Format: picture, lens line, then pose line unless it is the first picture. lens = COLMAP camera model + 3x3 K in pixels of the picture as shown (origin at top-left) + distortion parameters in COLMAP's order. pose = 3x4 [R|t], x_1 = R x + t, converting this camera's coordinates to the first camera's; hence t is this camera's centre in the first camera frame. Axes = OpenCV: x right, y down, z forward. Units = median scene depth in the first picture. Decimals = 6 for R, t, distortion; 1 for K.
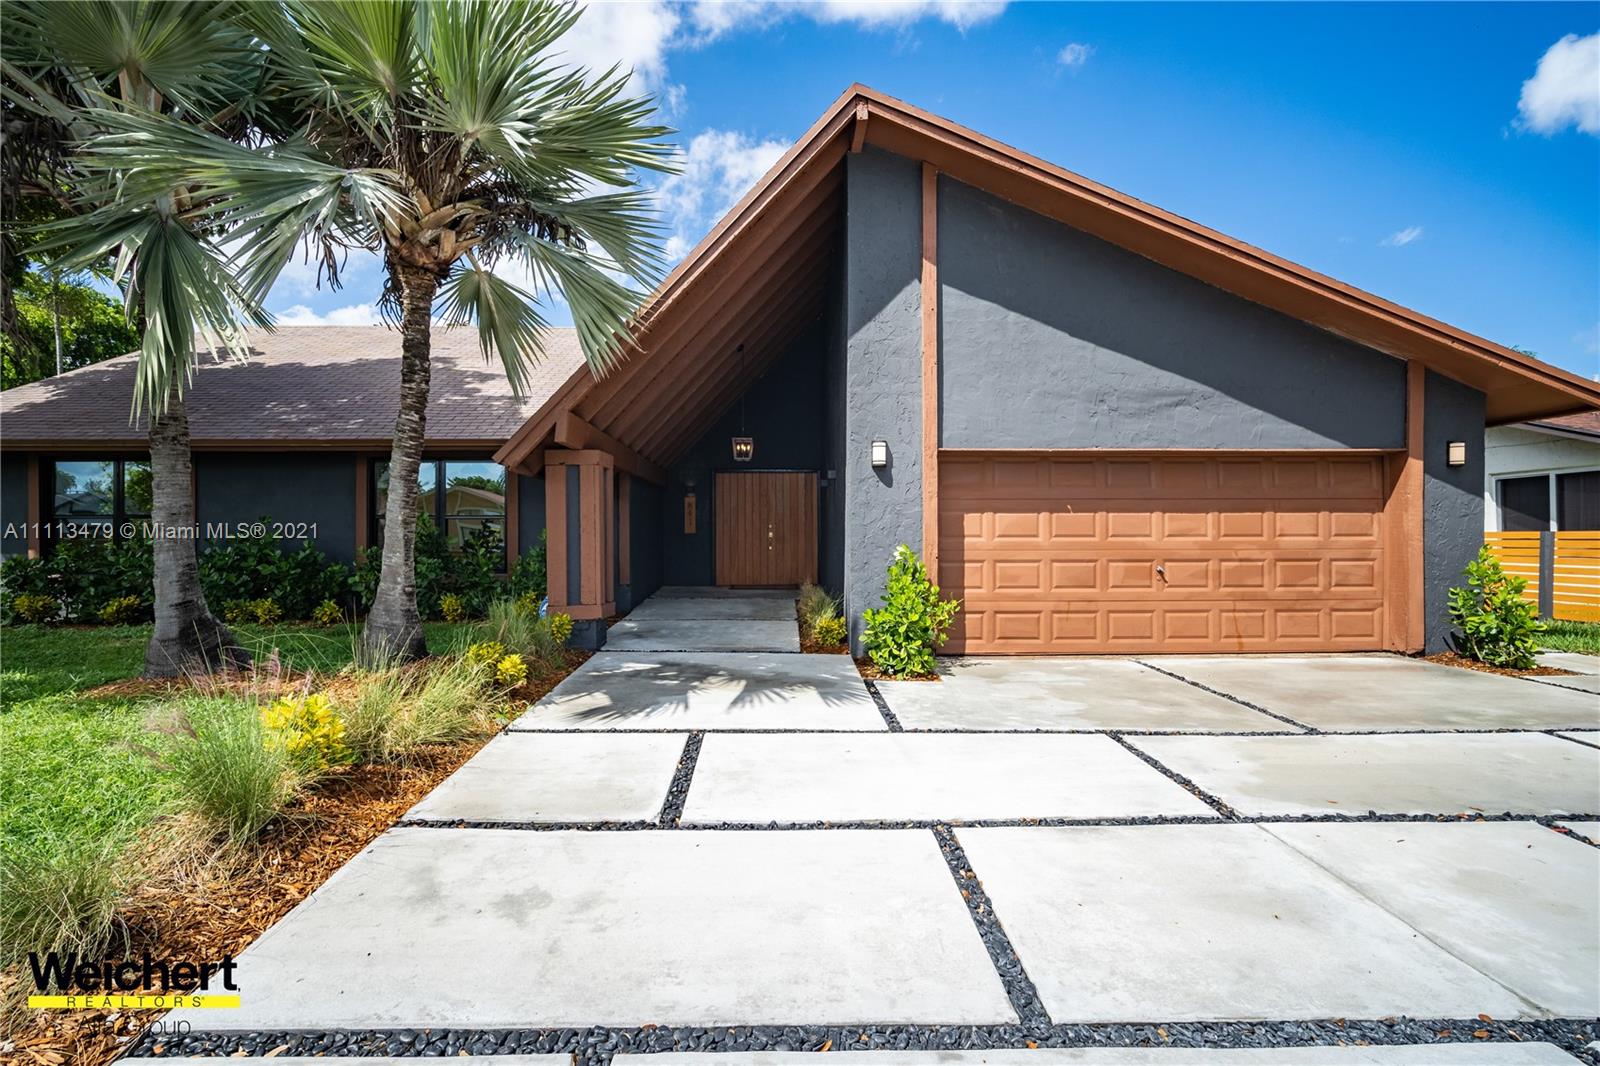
lens RADIAL K [[701.1, 0, 798.5], [0, 701.1, 535.4], [0, 0, 1]] dist [-0.014026, 0.004229]
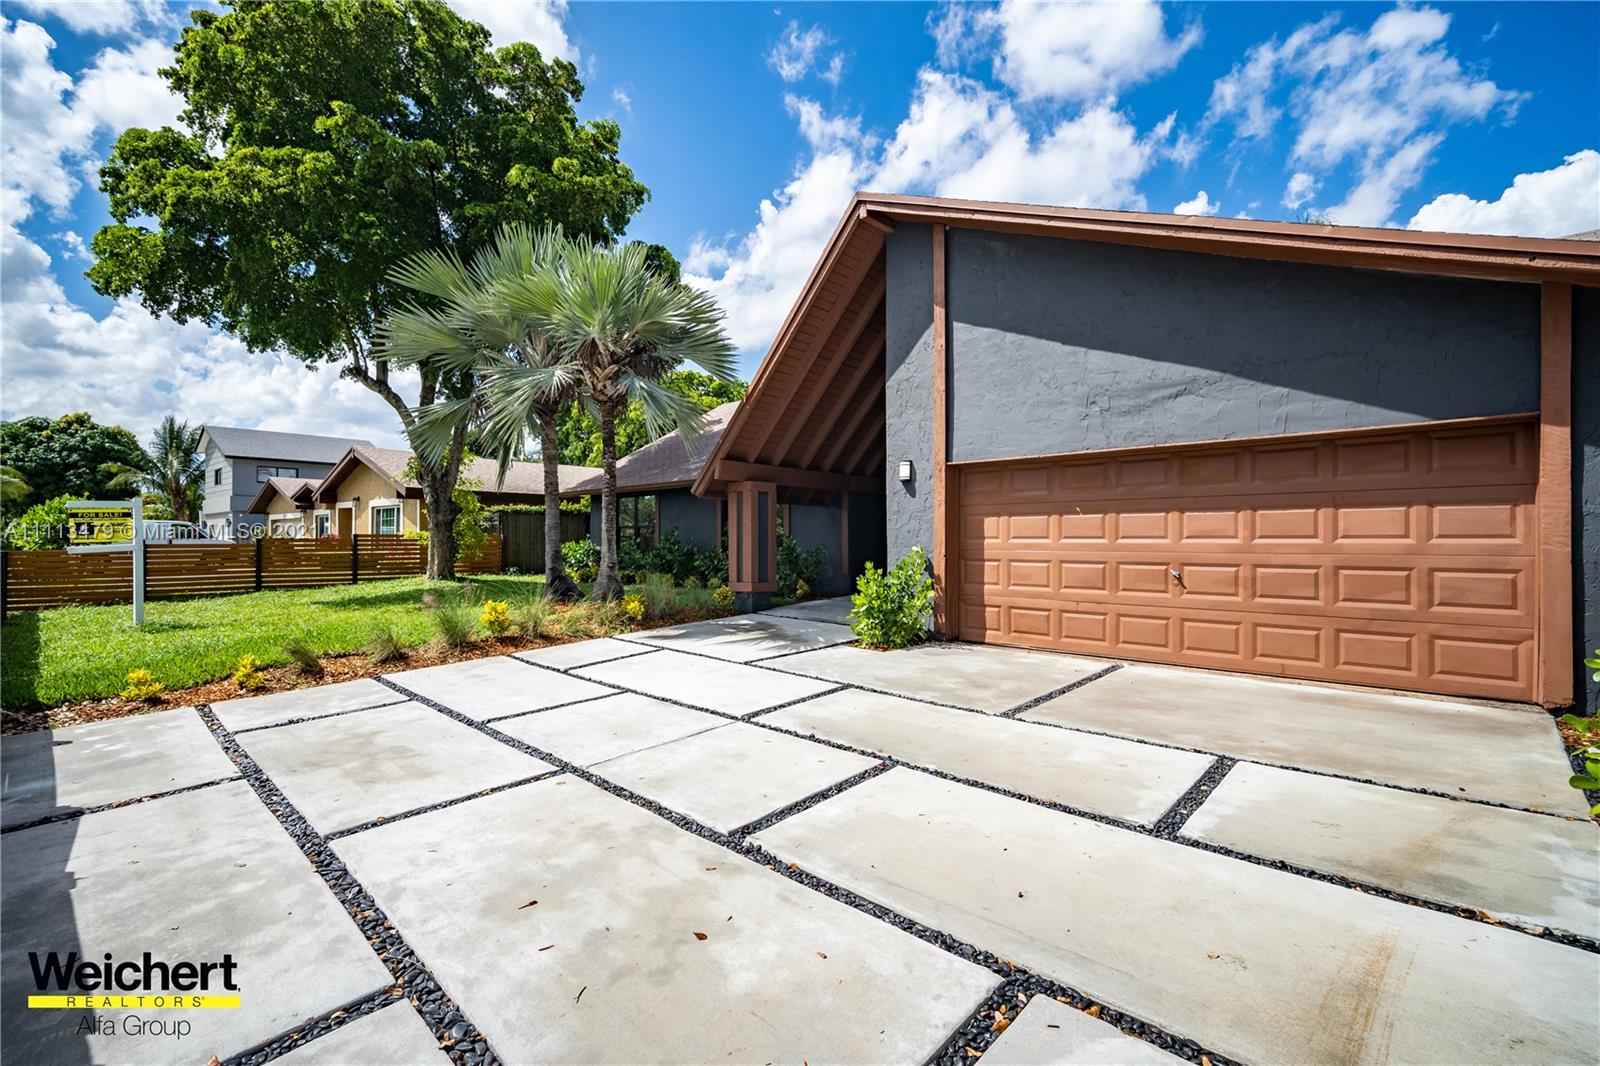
lens RADIAL K [[701.1, 0, 794.1], [0, 701.1, 534.2], [0, 0, 1]] dist [-0.014026, 0.004229]
pose [[0.709134, -0.003208, -0.705067, 0.833418], [0.000702, 0.999992, -0.003844, -0.000520], [0.705074, 0.002231, 0.709131, -0.013064]]
